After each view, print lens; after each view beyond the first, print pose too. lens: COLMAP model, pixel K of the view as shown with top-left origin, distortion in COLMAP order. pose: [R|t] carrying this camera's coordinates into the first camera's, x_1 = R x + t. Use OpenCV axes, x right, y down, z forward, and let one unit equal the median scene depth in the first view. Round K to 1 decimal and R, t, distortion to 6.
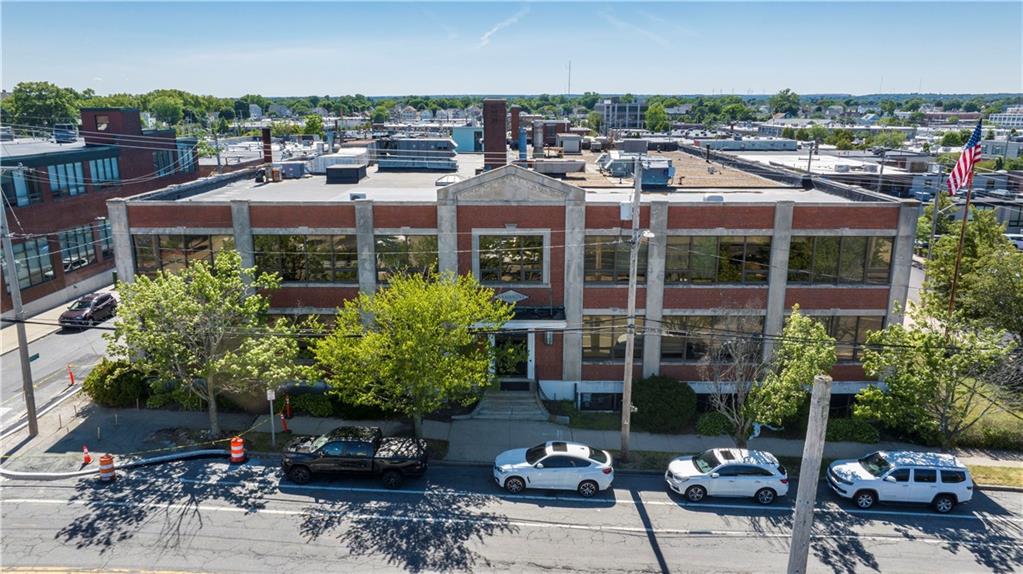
lens RADIAL K [[718.6, 0, 515.6], [0, 718.6, 283.6], [0, 0, 1]] dist [-0.027591, 0.018456]
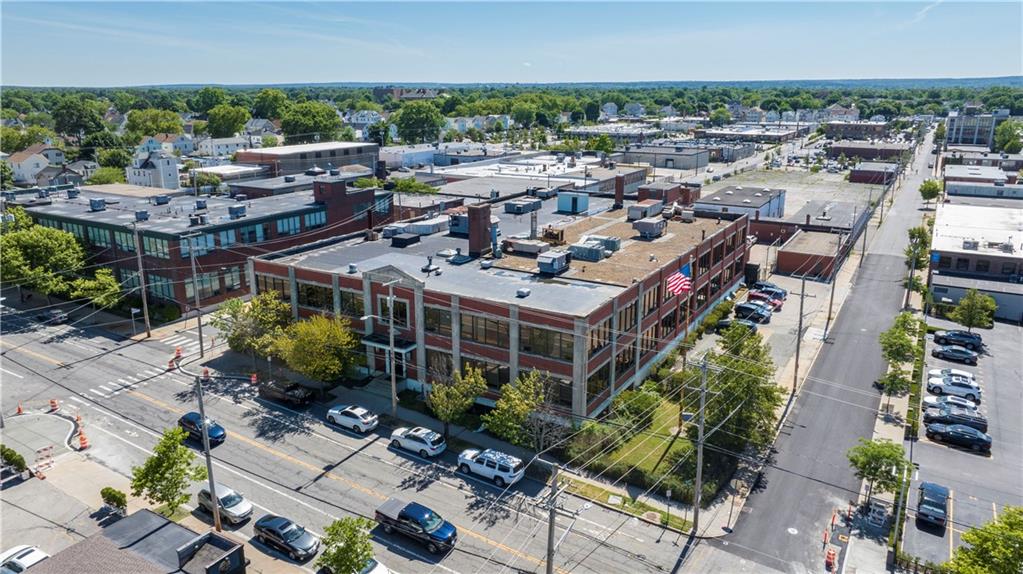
lens RADIAL K [[718.6, 0, 509.1], [0, 718.6, 284.6], [0, 0, 1]] dist [-0.027591, 0.018456]
pose [[0.863365, 0.132732, -0.486809, 1.198892], [-0.121685, 0.991076, 0.054412, -0.252812], [0.489687, 0.012260, 0.871812, -0.519623]]
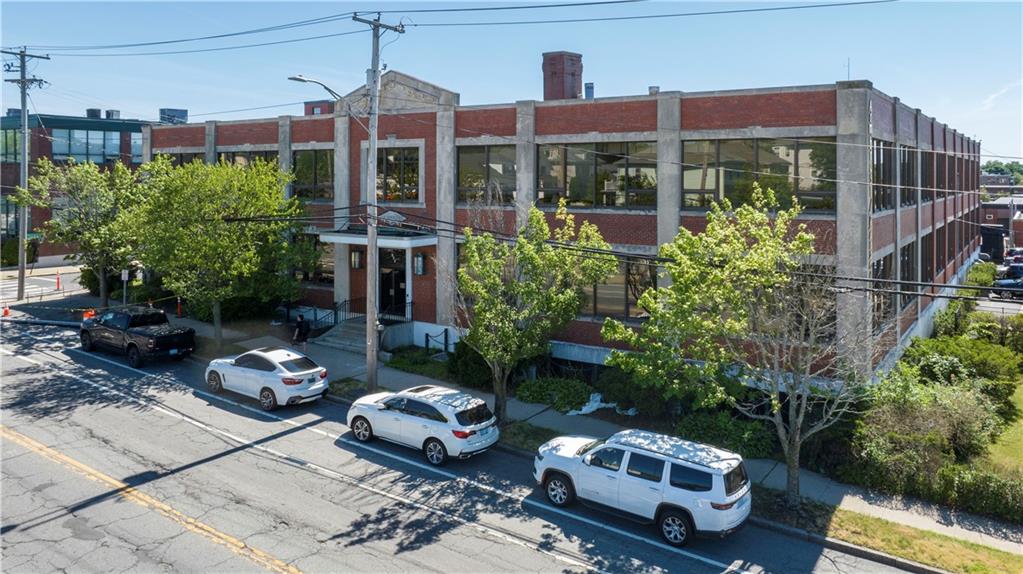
lens RADIAL K [[777.7, 0, 533.8], [0, 777.7, 170.2], [0, 0, 1]] dist [-0.016382, -0.006671]
pose [[0.843153, -0.002528, -0.537667, 0.680890], [-0.132936, 0.967963, -0.213017, 0.147466], [0.520980, 0.251081, 0.815805, 0.303098]]
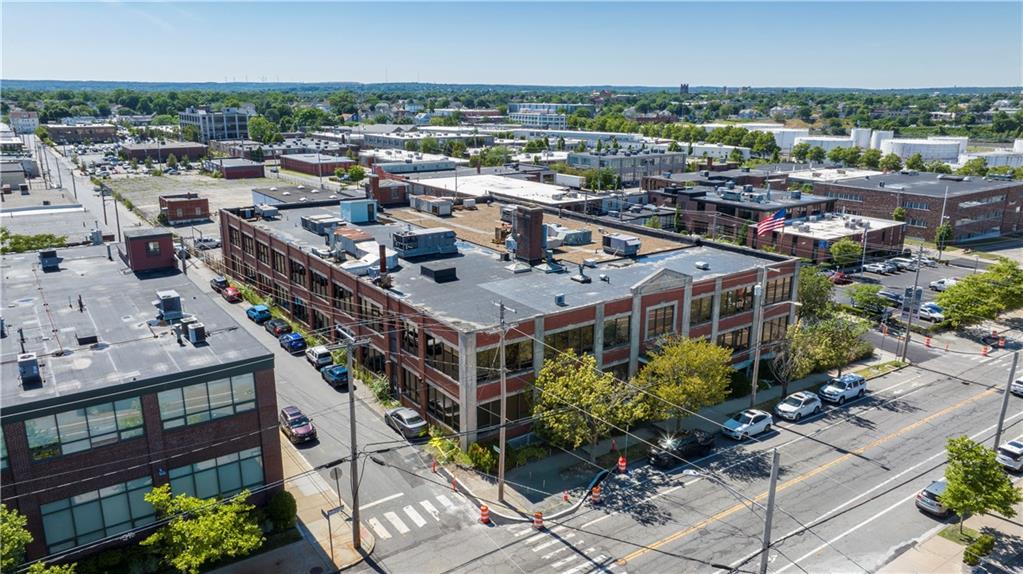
lens RADIAL K [[718.6, 0, 518.0], [0, 718.6, 290.7], [0, 0, 1]] dist [-0.027591, 0.018456]
pose [[0.801138, -0.156893, 0.577548, -1.292306], [0.141036, 0.987341, 0.072577, -0.285000], [-0.581624, 0.023311, 0.813124, -0.207029]]
